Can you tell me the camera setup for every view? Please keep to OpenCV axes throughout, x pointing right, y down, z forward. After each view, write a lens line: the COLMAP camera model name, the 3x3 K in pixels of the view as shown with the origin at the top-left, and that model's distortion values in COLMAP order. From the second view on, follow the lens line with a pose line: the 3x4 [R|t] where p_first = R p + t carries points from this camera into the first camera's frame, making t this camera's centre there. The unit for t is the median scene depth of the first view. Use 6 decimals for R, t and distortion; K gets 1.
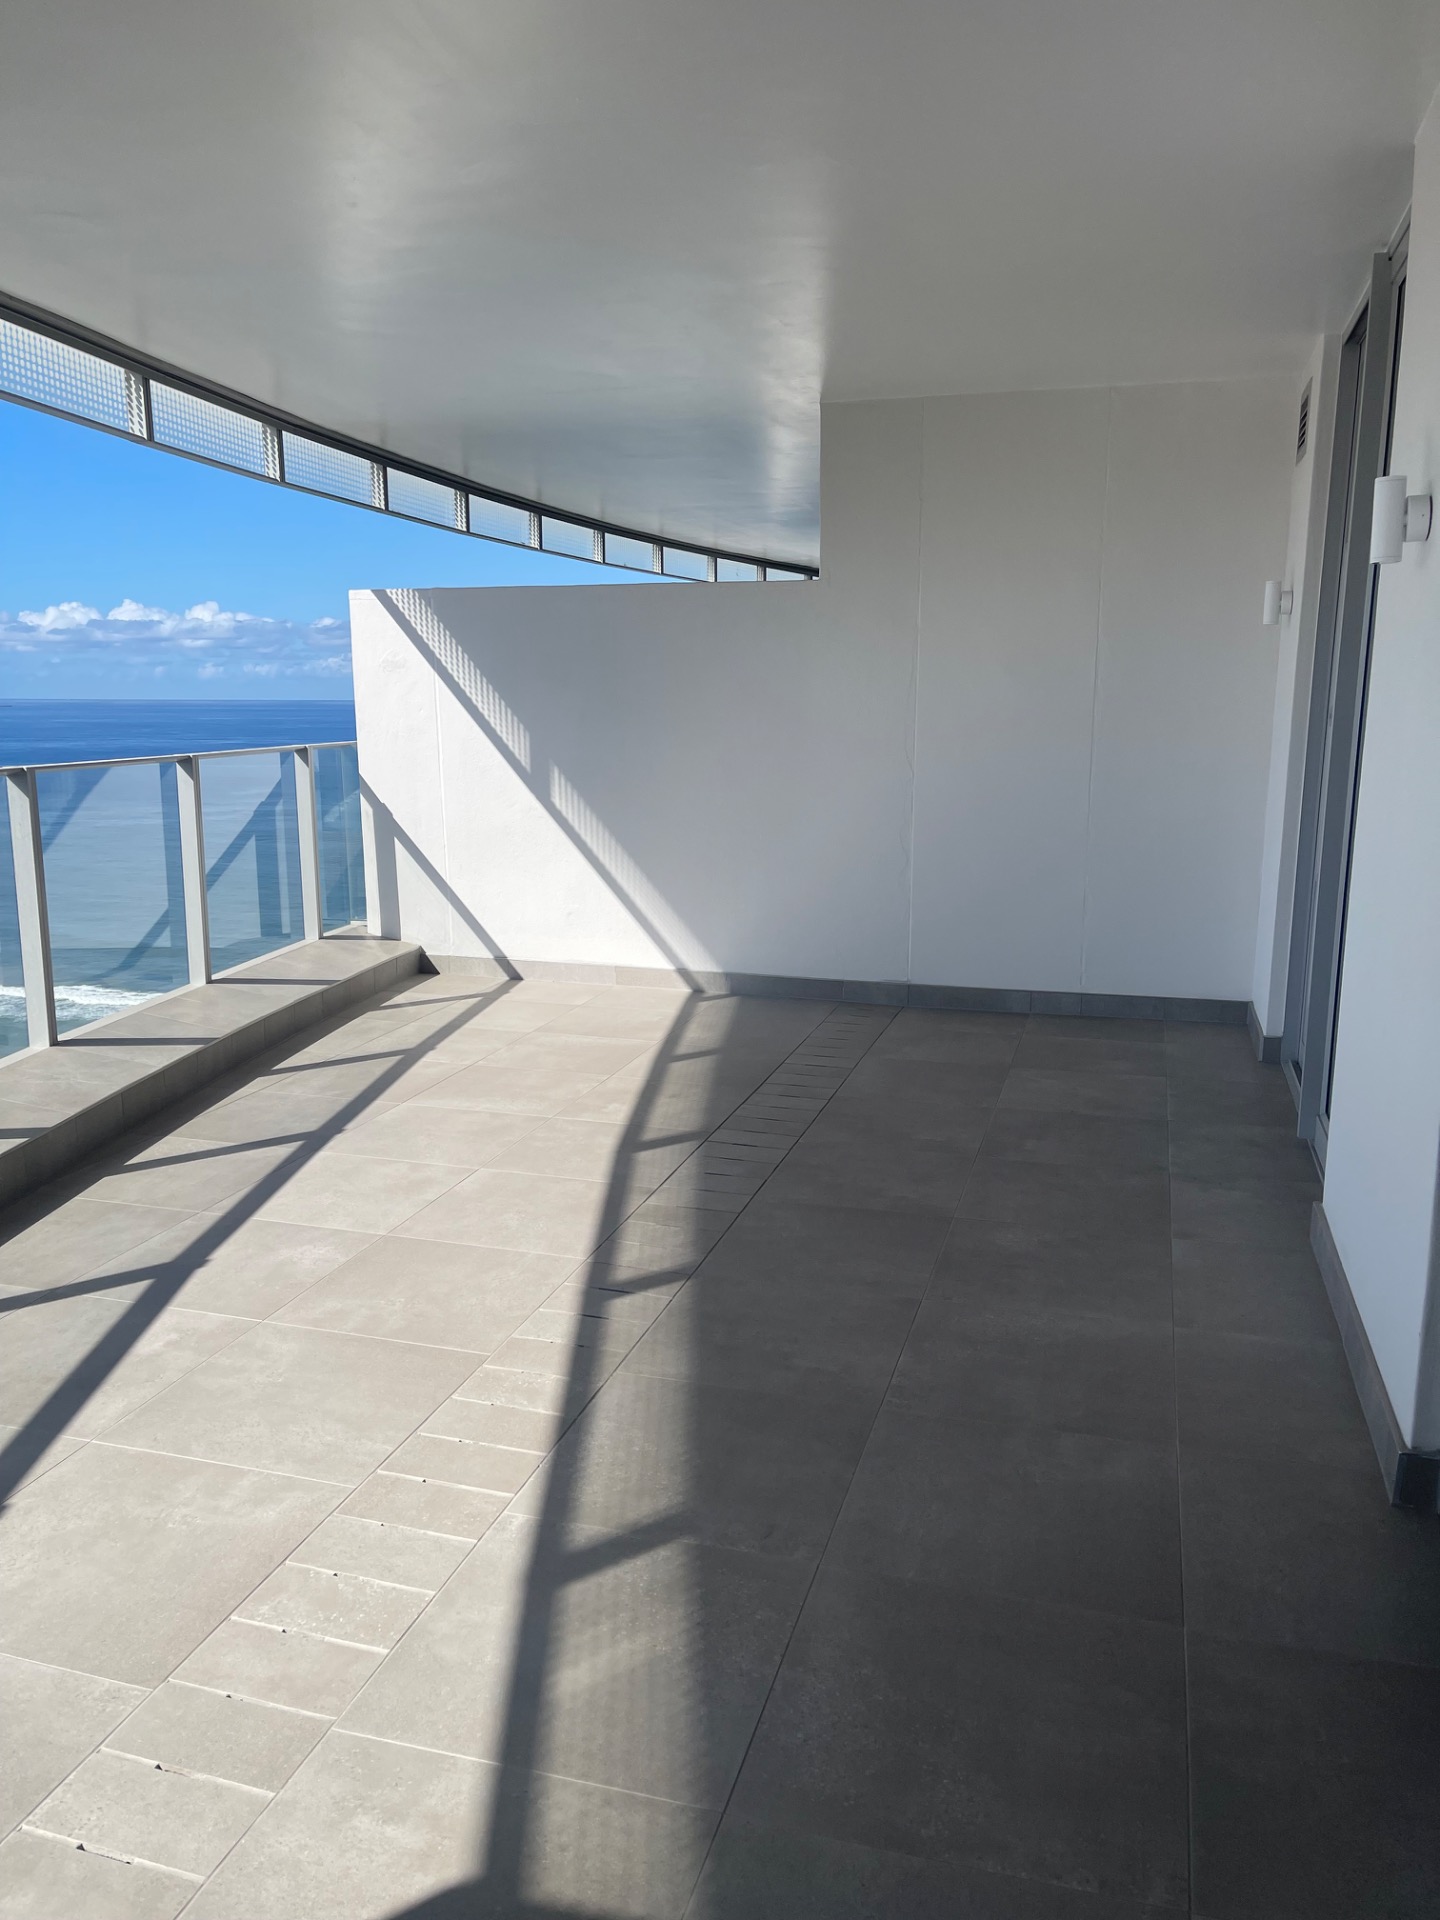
lens RADIAL K [[1431.8, 0, 713.7], [0, 1431.8, 954.3], [0, 0, 1]] dist [0.062597, -0.097927]
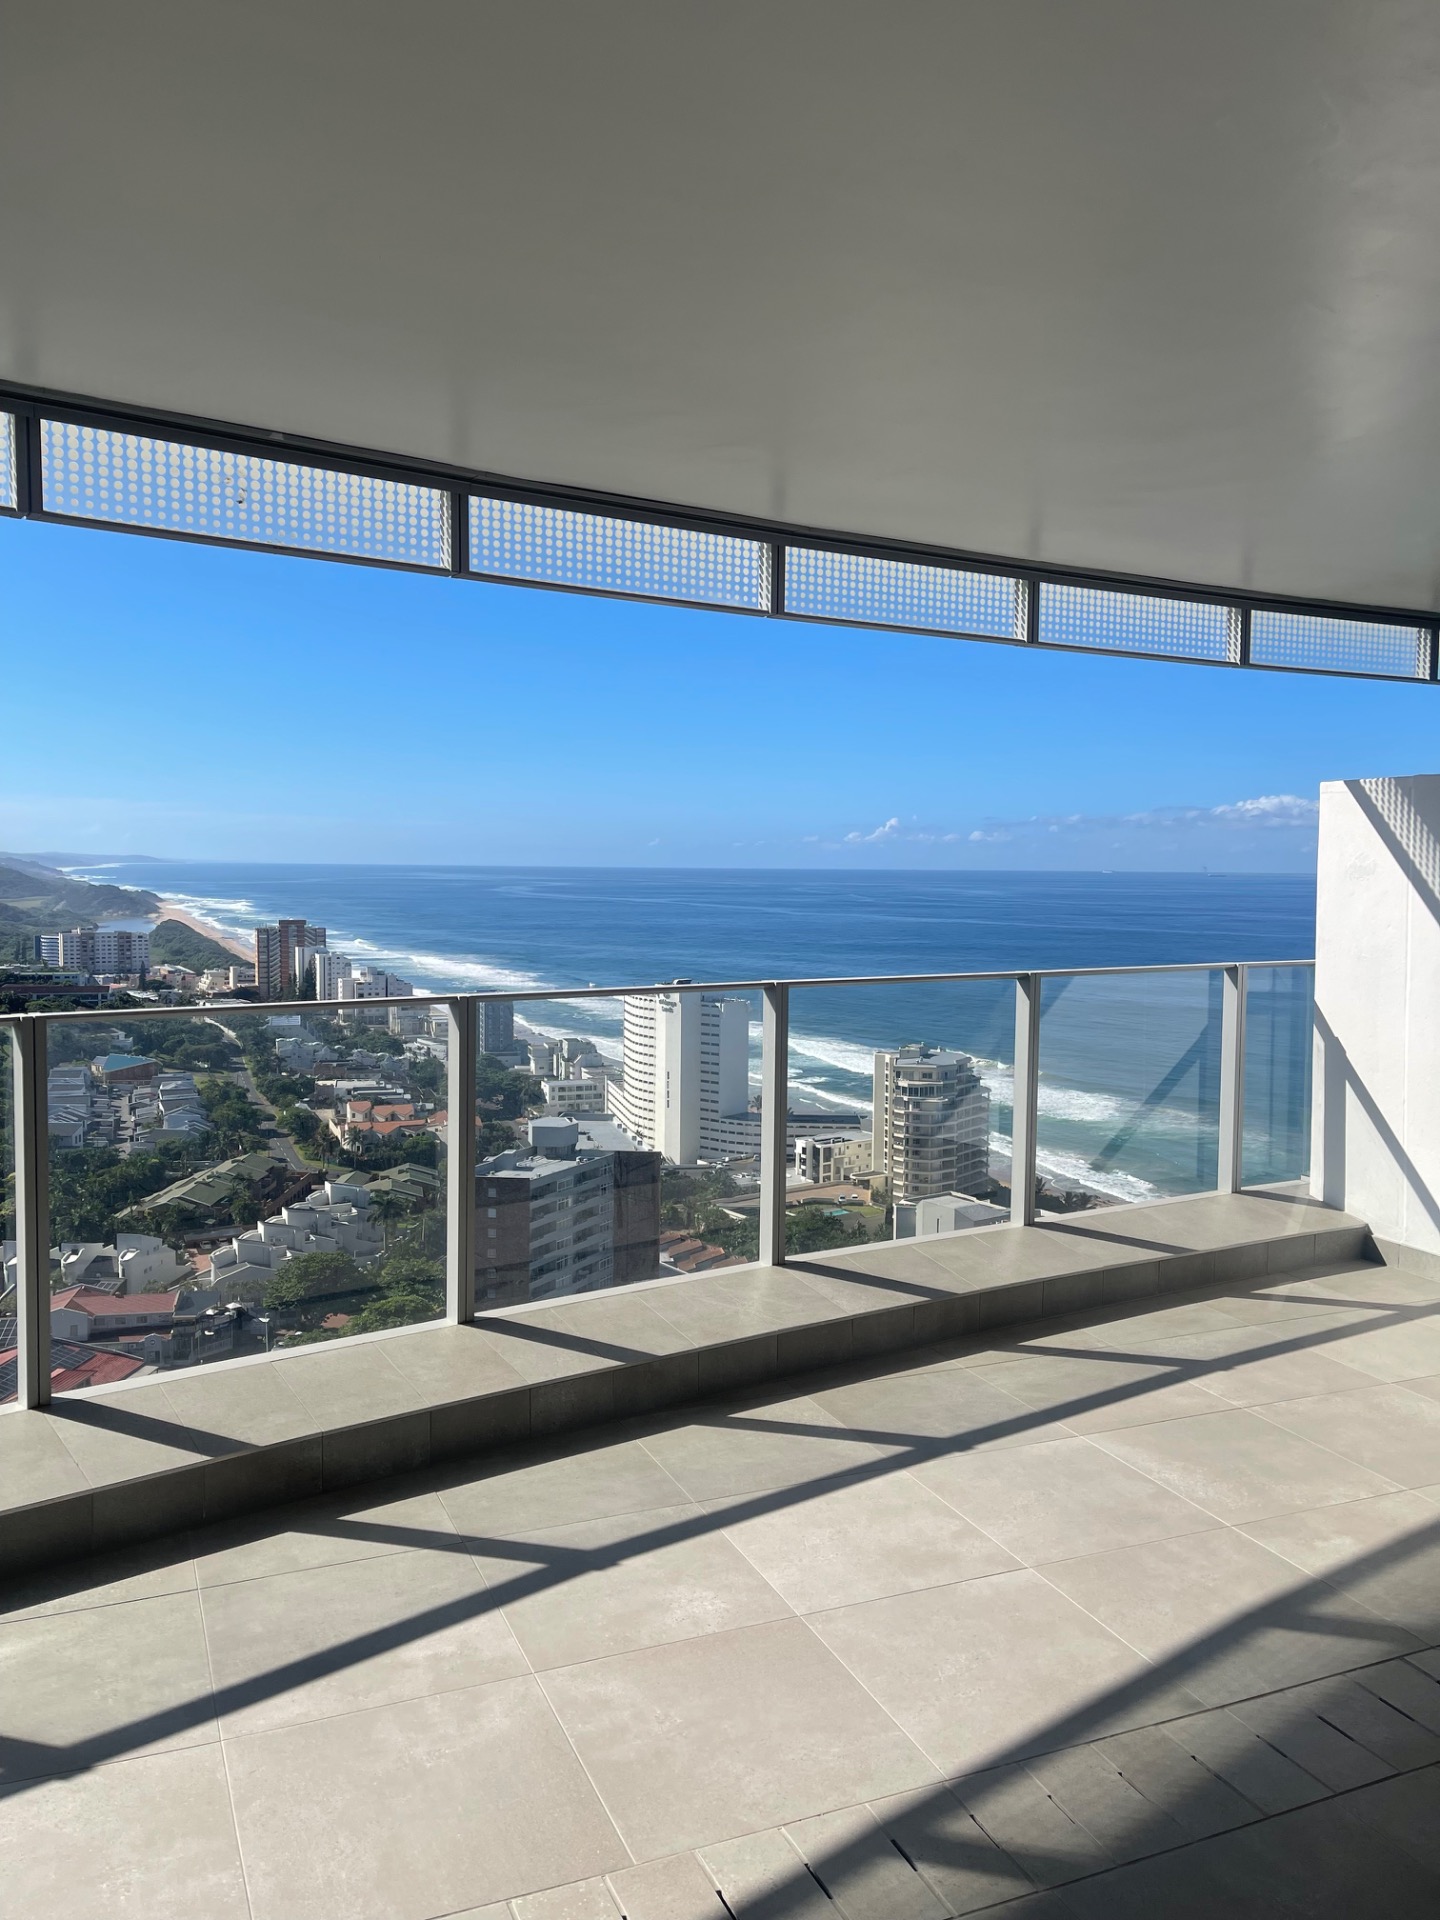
lens RADIAL K [[1431.8, 0, 713.7], [0, 1431.8, 954.3], [0, 0, 1]] dist [0.062597, -0.097927]
pose [[0.641197, 0.048021, -0.765873, 0.170761], [-0.144223, 0.987796, -0.058808, -0.055810], [0.753702, 0.148164, 0.640297, 0.219961]]
